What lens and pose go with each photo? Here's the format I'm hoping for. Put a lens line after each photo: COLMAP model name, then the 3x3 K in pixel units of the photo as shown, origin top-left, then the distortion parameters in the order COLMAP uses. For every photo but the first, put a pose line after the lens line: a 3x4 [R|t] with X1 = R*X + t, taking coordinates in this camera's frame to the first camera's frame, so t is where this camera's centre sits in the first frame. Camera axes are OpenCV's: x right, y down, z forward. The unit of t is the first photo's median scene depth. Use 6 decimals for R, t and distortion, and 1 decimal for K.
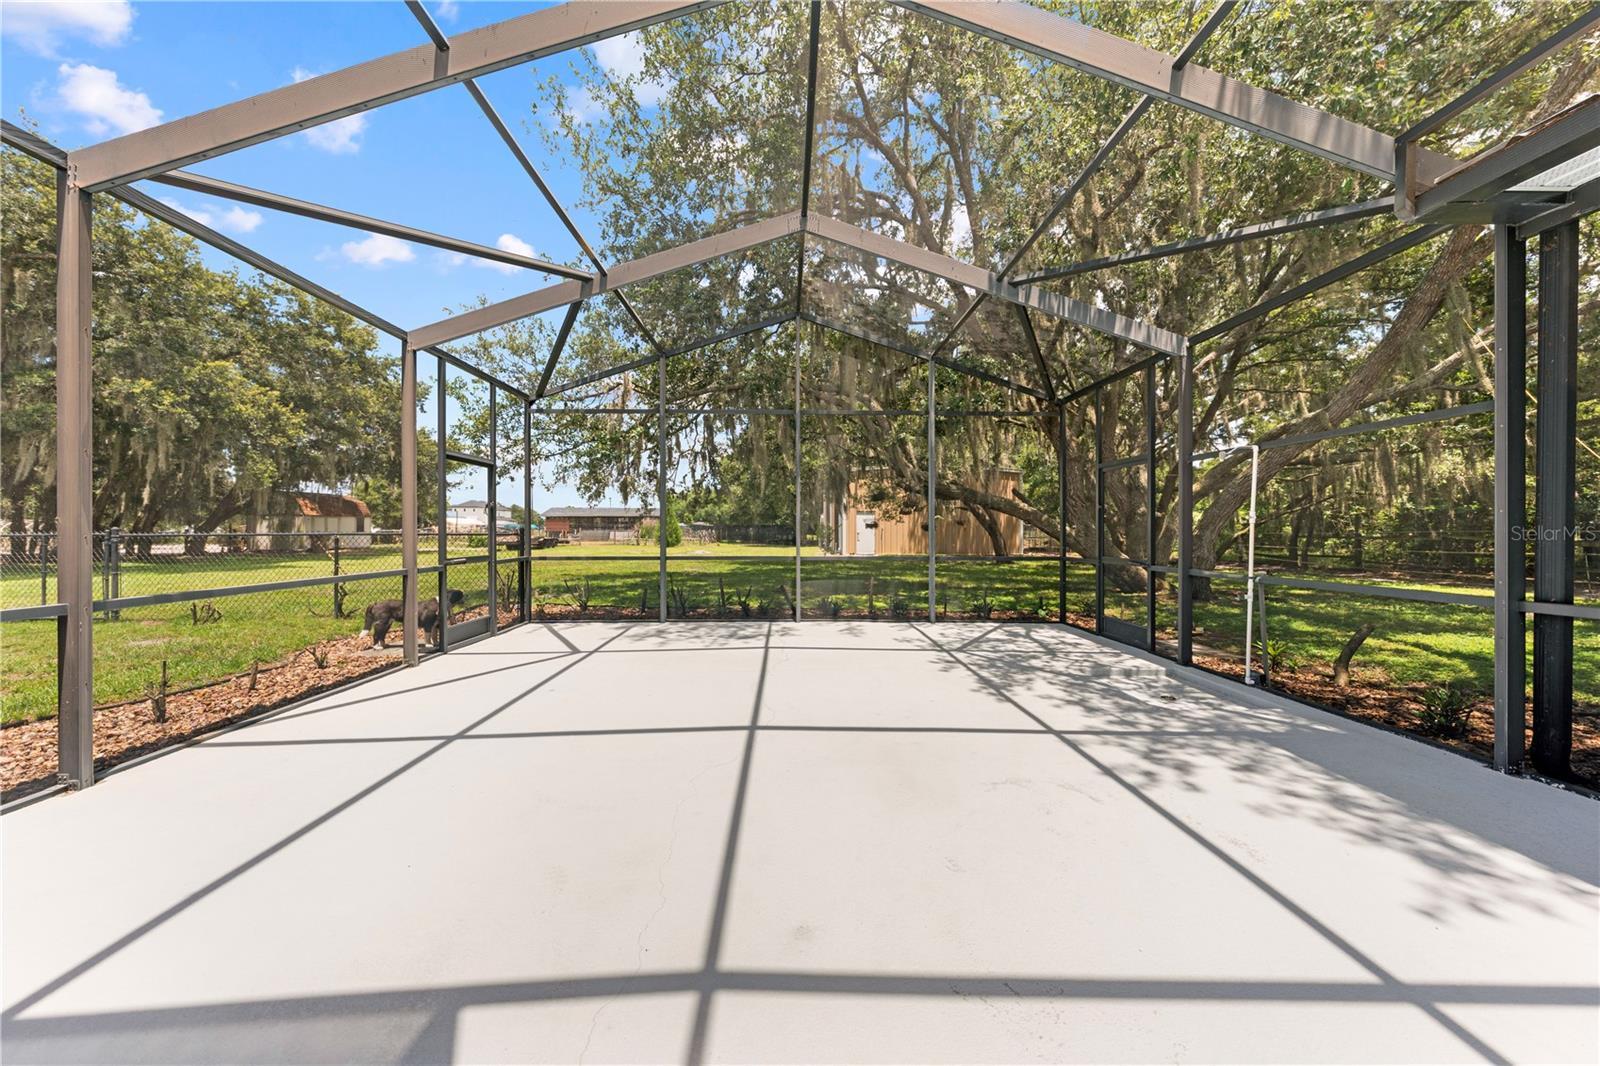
lens RADIAL K [[542.5, 0, 810.1], [0, 542.5, 532.9], [0, 0, 1]] dist [-0.002168, -0.000413]
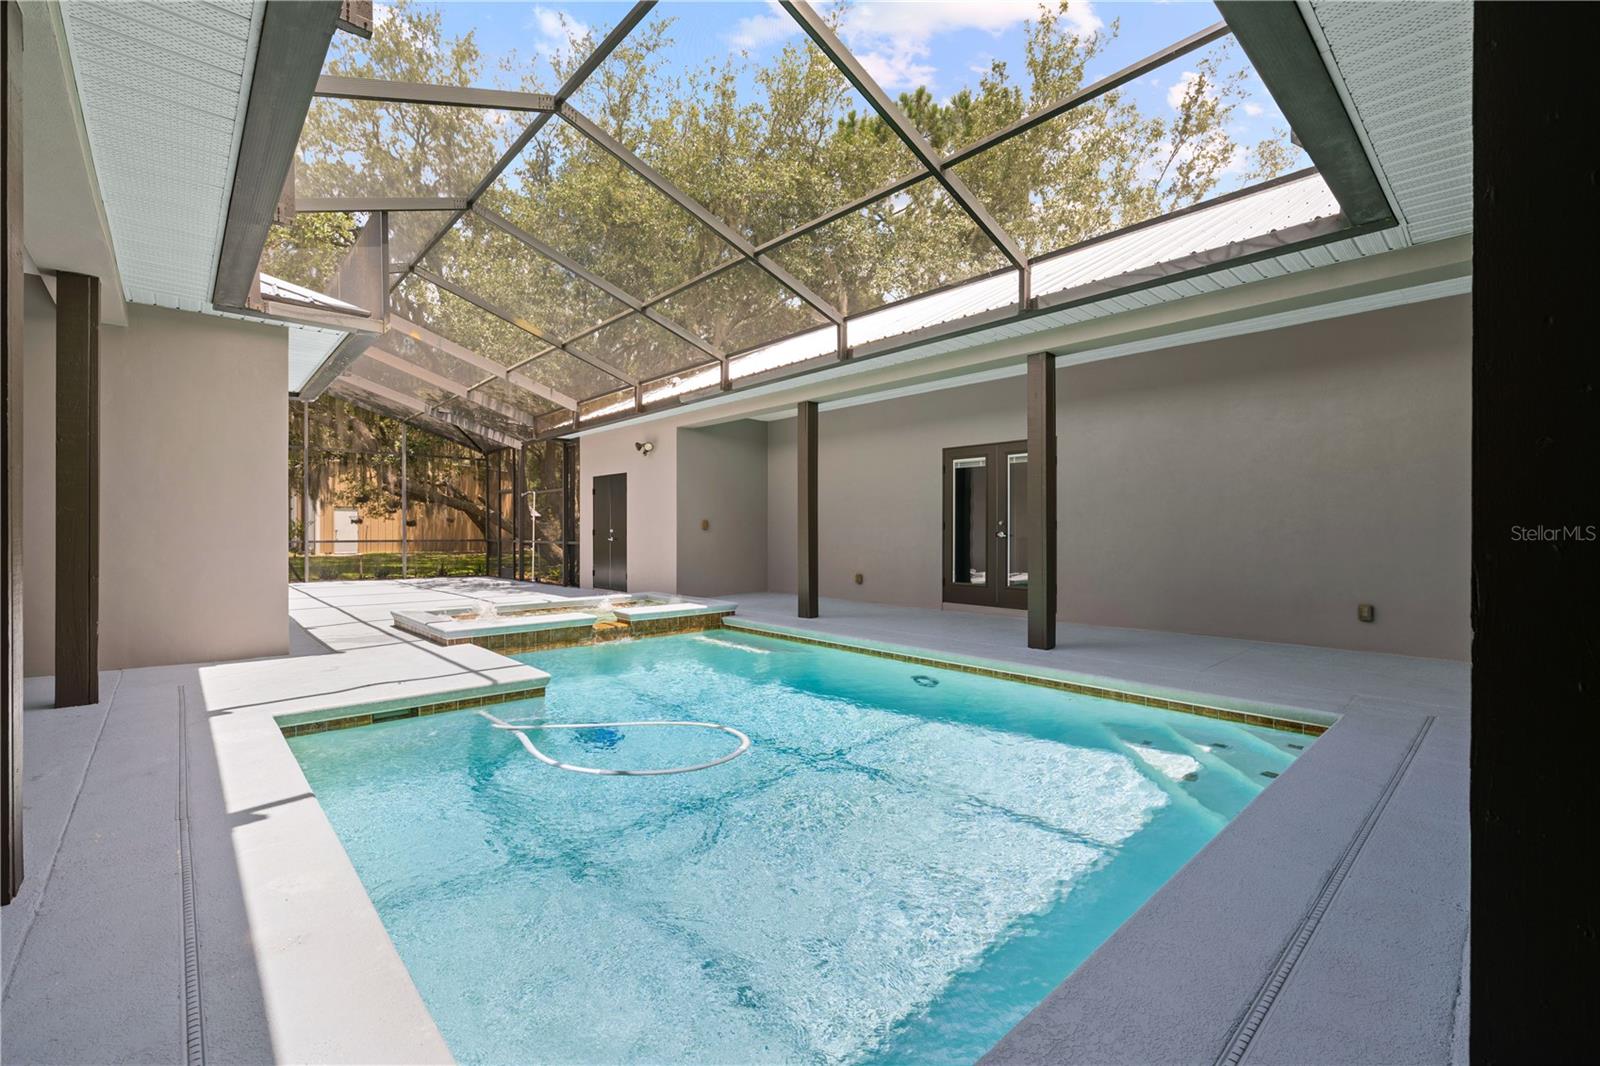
lens RADIAL K [[671.7, 0, 806.8], [0, 671.7, 534.7], [0, 0, 1]] dist [-0.001216, -0.000022]
pose [[0.753494, -0.001443, 0.657453, -0.508922], [0.001507, 0.999999, 0.000468, 0.075821], [-0.657453, 0.000638, 0.753495, -3.352671]]
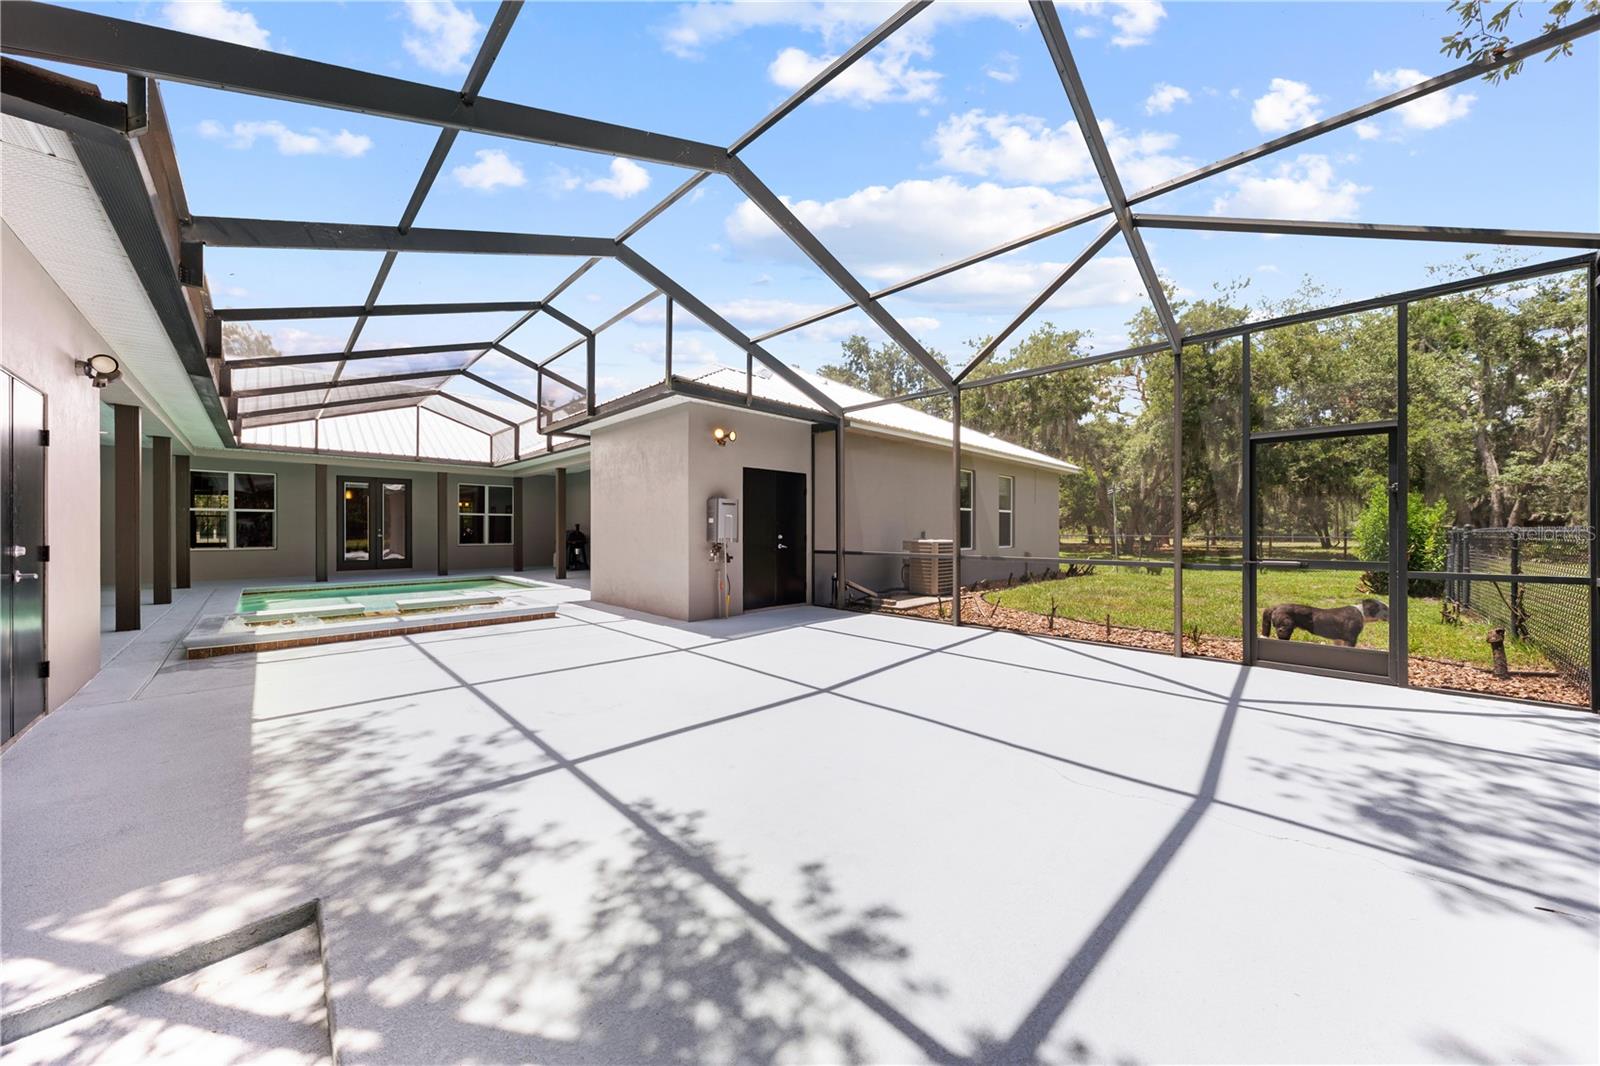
lens RADIAL K [[542.5, 0, 803.2], [0, 542.5, 529.6], [0, 0, 1]] dist [-0.002168, -0.000413]
pose [[-0.730708, -0.008793, -0.682634, 0.813717], [-0.006898, 0.999961, -0.005496, 0.006670], [0.682656, 0.000693, -0.730740, 1.991509]]
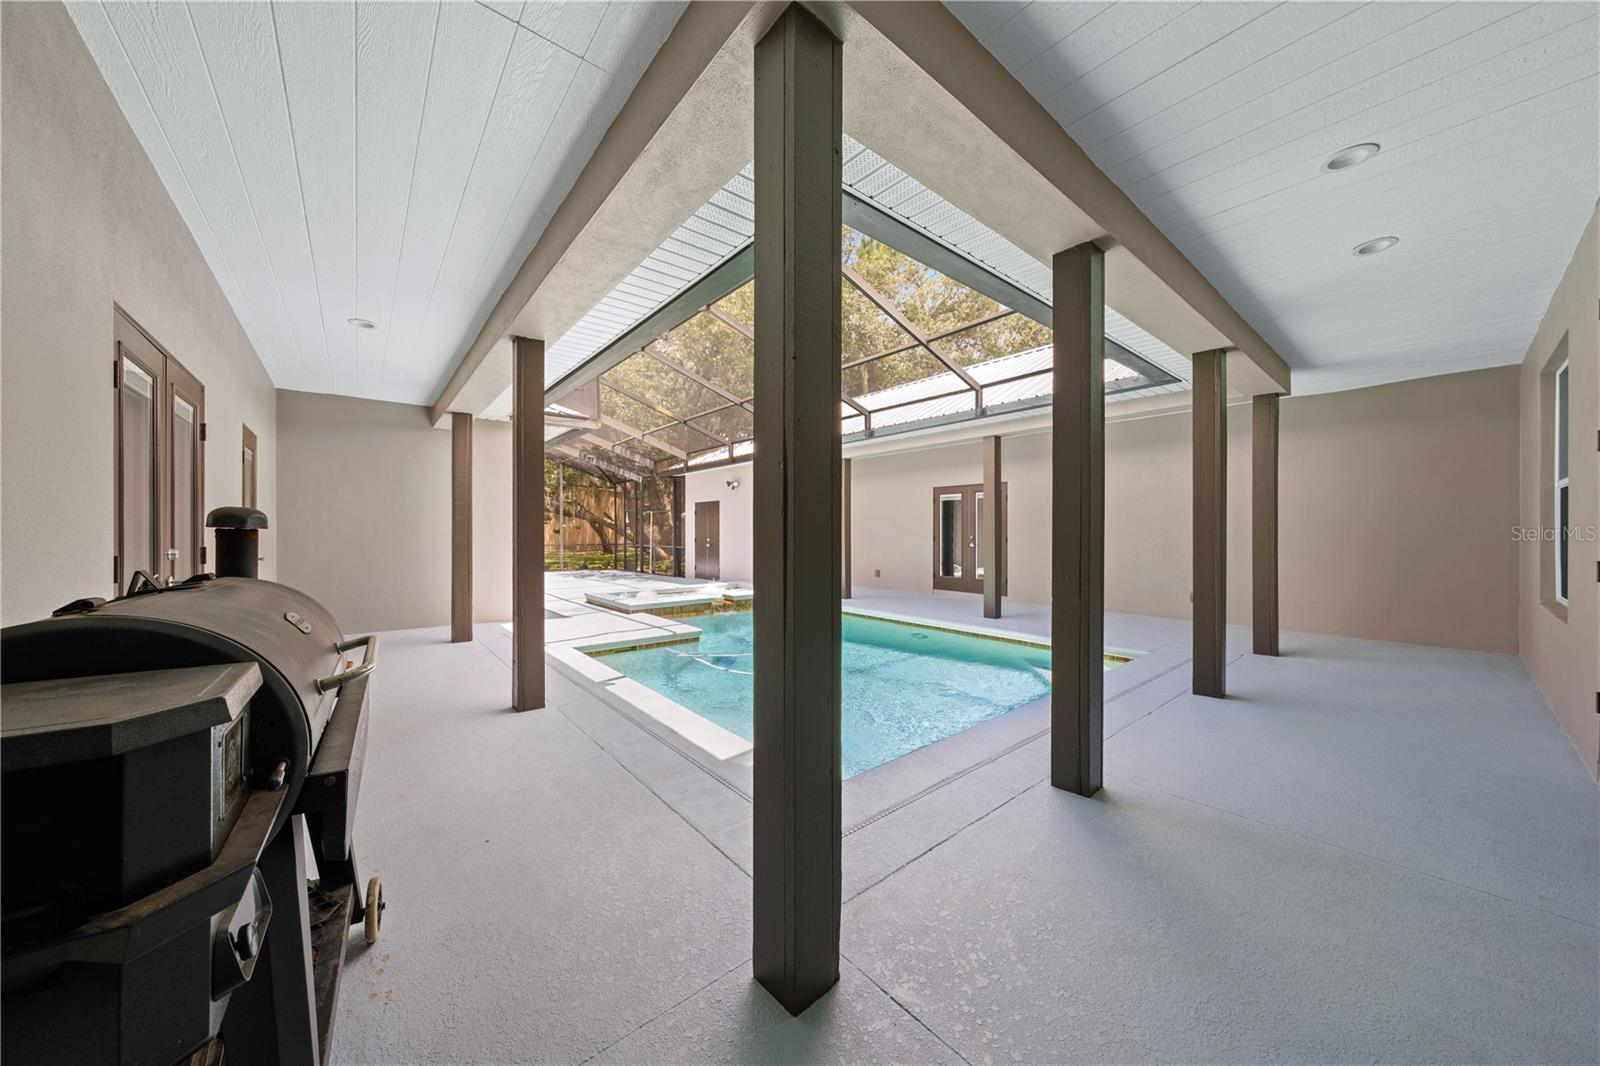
lens RADIAL K [[542.5, 0, 798.3], [0, 542.5, 531.8], [0, 0, 1]] dist [-0.002168, -0.000413]
pose [[0.793247, -0.000455, 0.608900, -1.018844], [0.002731, 0.999992, -0.002811, 0.002836], [-0.608894, 0.003893, 0.793242, -3.826101]]
